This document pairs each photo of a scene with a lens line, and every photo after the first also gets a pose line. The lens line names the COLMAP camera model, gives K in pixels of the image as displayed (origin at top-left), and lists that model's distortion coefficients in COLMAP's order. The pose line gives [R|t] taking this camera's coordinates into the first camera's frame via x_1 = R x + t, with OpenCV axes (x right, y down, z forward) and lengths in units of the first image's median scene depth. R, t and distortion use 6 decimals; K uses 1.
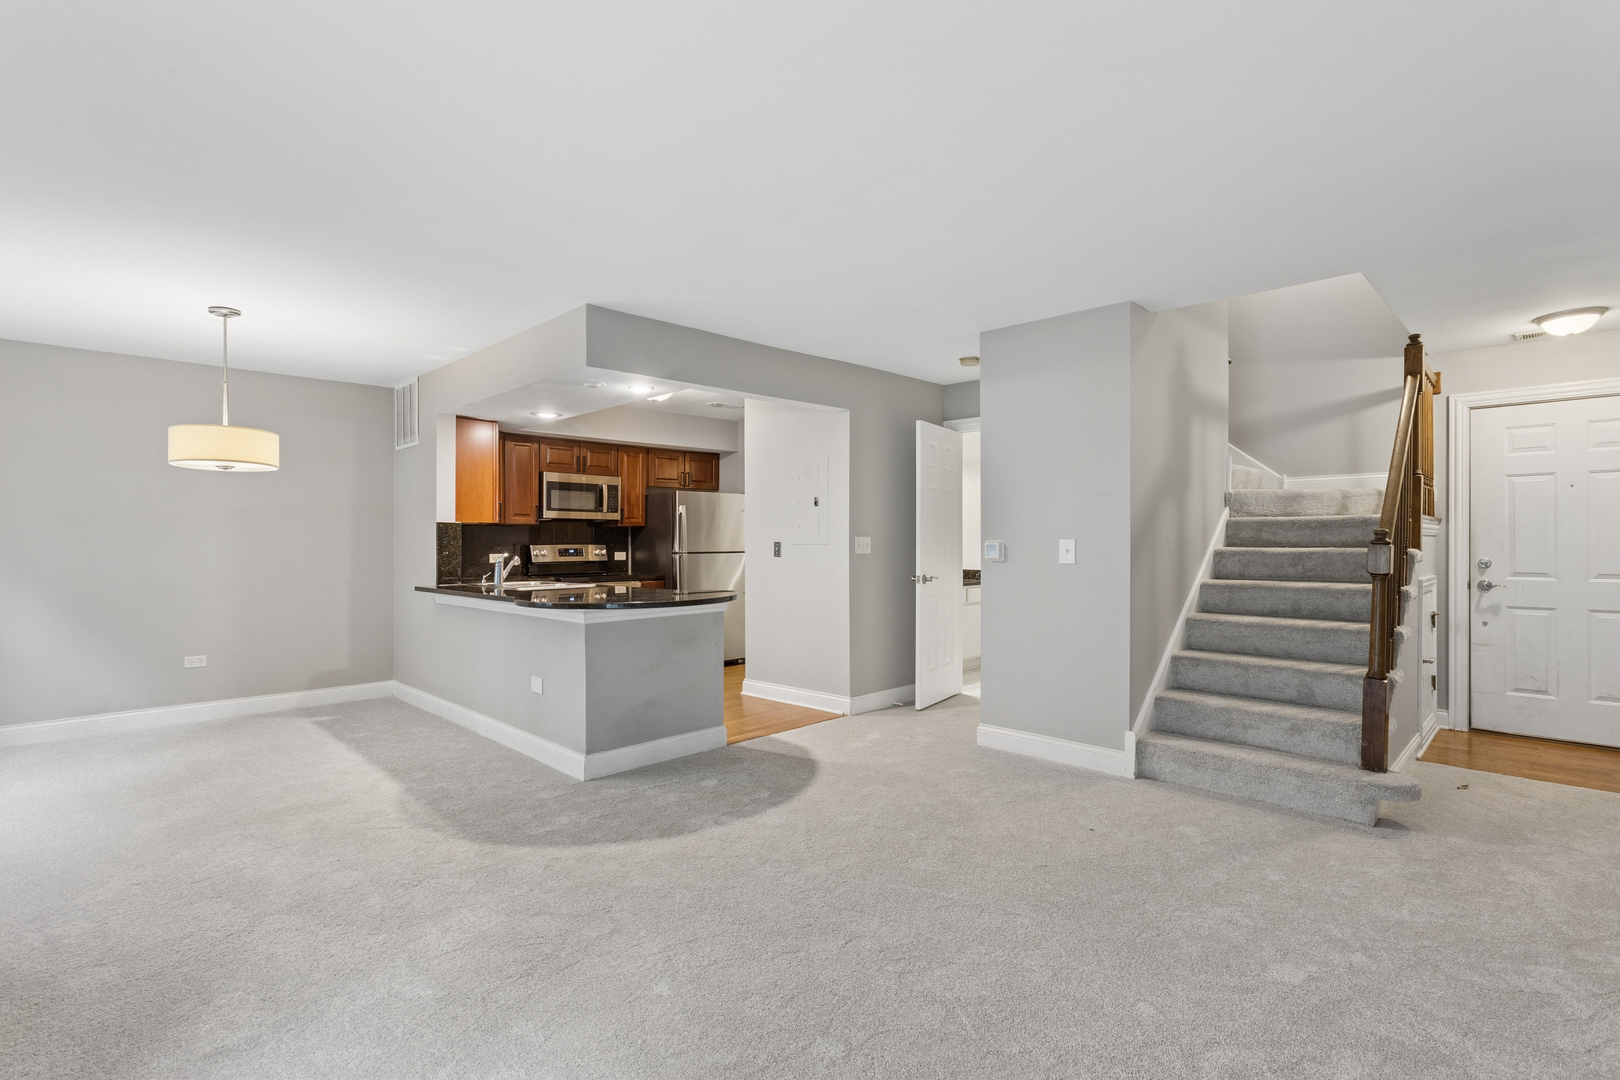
lens RADIAL K [[762.5, 0, 808.1], [0, 762.5, 540.4], [0, 0, 1]] dist [0.003608, 0.001083]
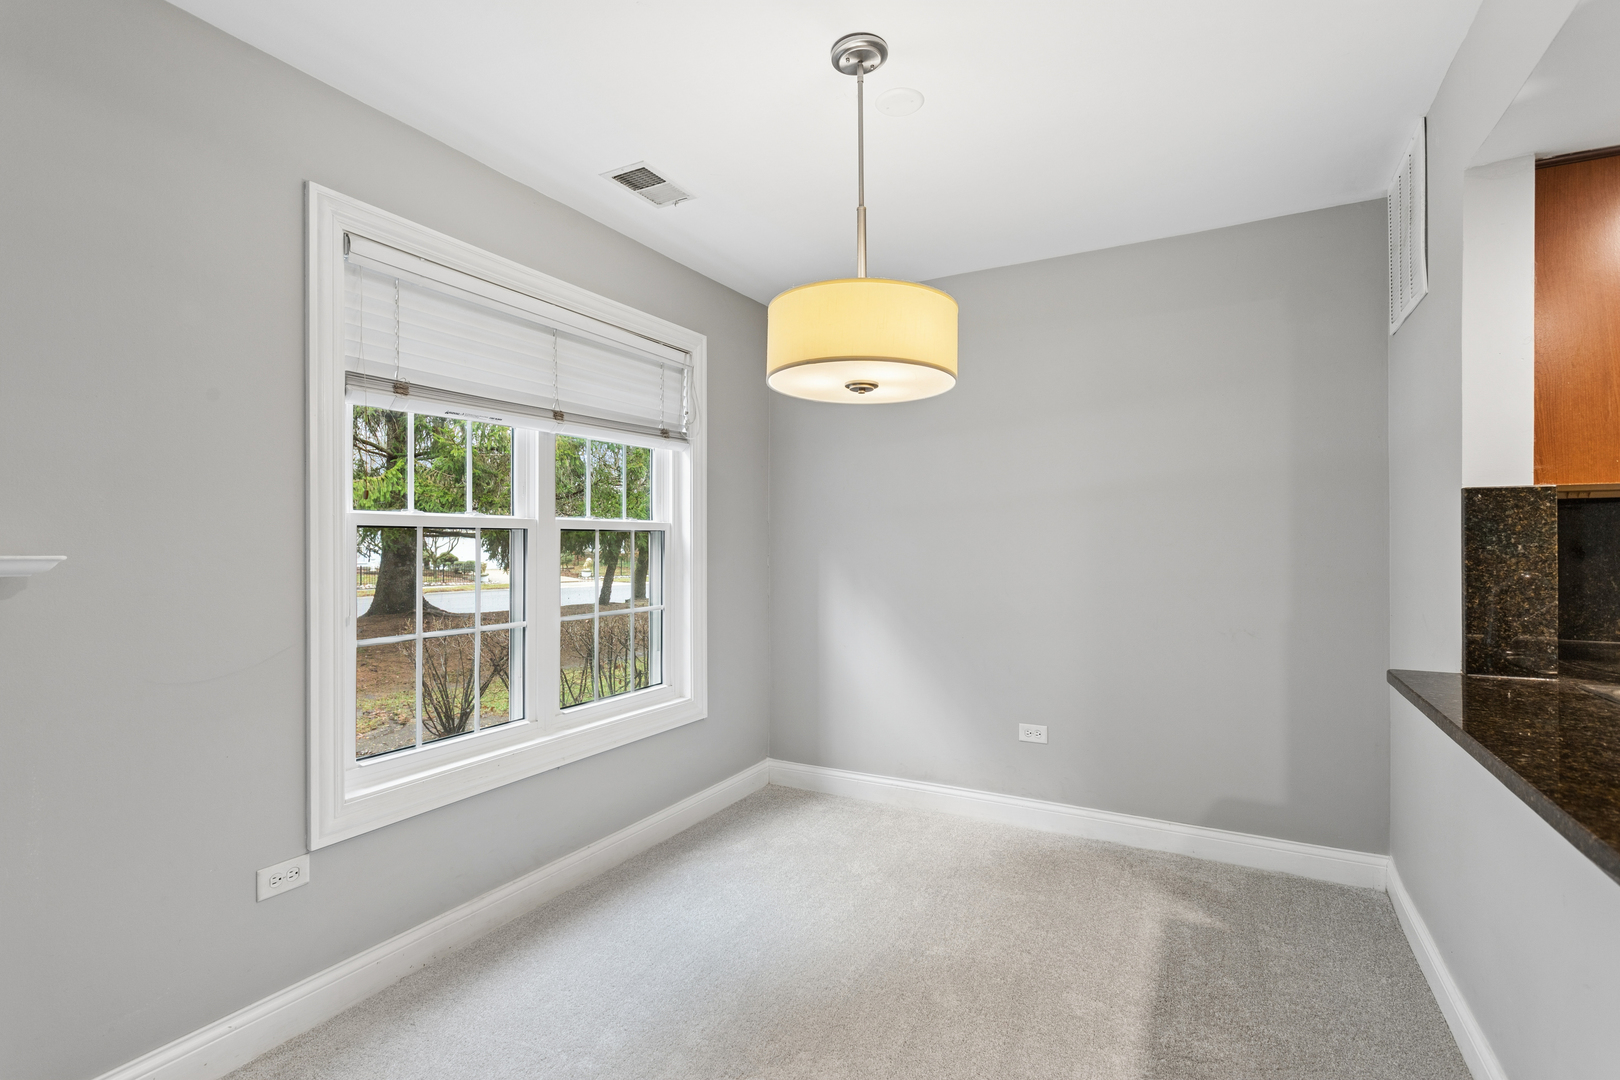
lens RADIAL K [[762.5, 0, 808.1], [0, 762.5, 540.4], [0, 0, 1]] dist [0.003608, 0.001083]
pose [[0.287198, -0.000841, -0.957871, -0.216502], [0.001584, 0.999999, -0.000403, -0.000765], [0.957870, -0.001402, 0.287199, 0.553690]]
